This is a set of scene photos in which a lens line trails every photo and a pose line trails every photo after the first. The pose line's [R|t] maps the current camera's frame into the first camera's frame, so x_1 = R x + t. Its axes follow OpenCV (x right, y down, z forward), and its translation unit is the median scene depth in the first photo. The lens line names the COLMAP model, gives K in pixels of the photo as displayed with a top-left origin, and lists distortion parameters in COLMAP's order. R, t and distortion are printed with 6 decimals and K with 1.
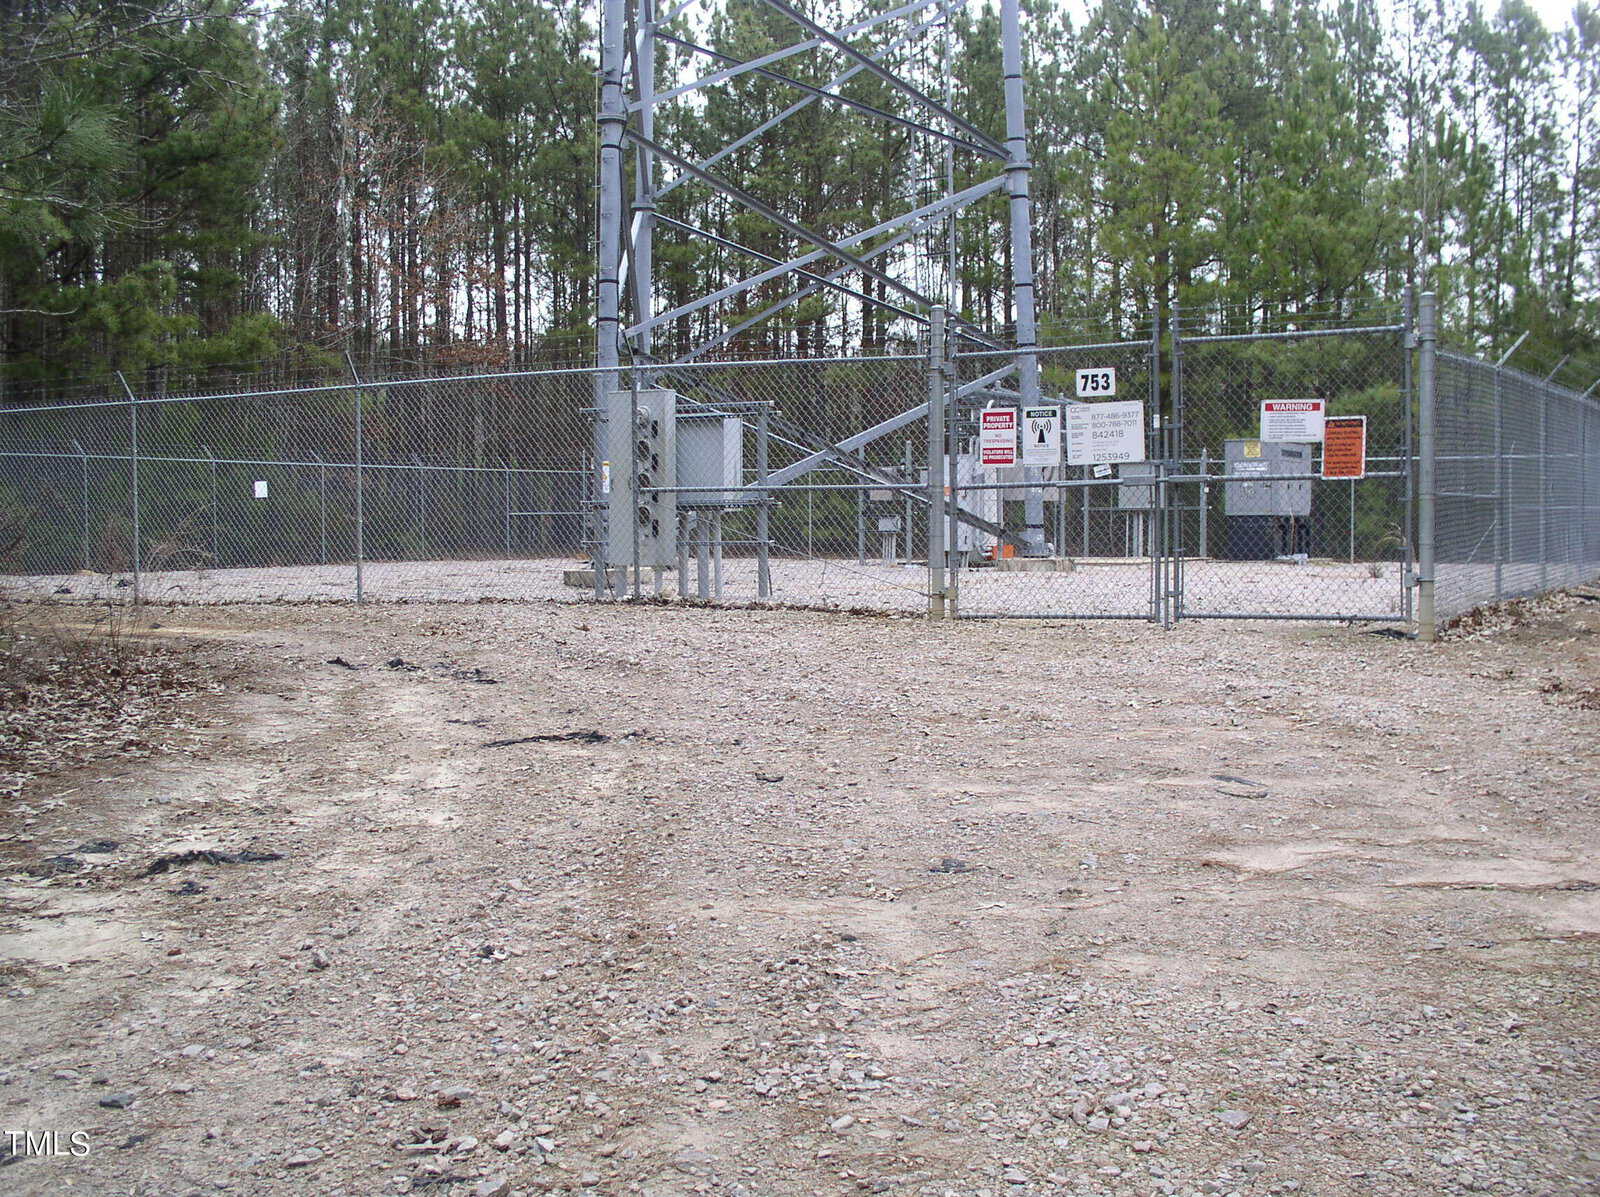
lens RADIAL K [[1932.0, 0, 819.2], [0, 1932.0, 601.3], [0, 0, 1]] dist [-0.125433, 0.554747]
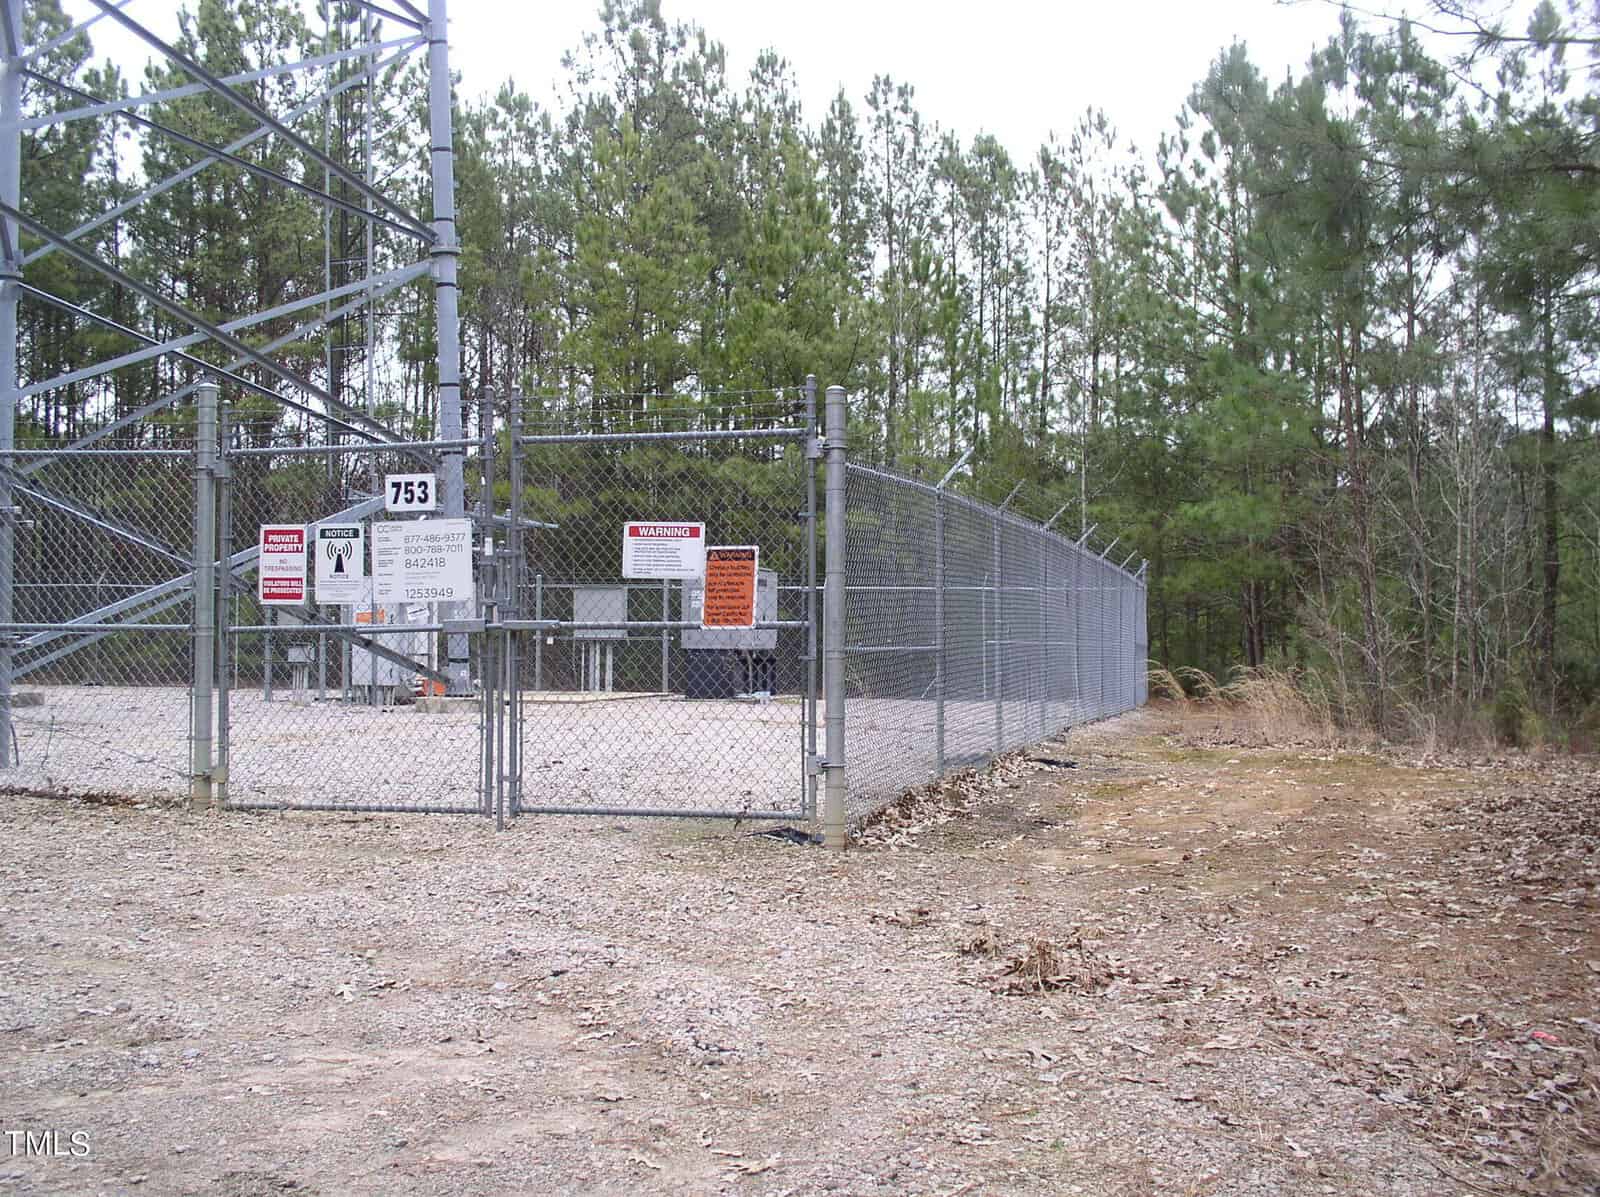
lens RADIAL K [[1932.0, 0, 819.2], [0, 1932.0, 601.3], [0, 0, 1]] dist [-0.125433, 0.554747]
pose [[0.968429, 0.016857, 0.248719, 0.046341], [-0.001660, 0.998125, -0.061187, -0.011069], [-0.249284, 0.058843, 0.966641, 0.101774]]
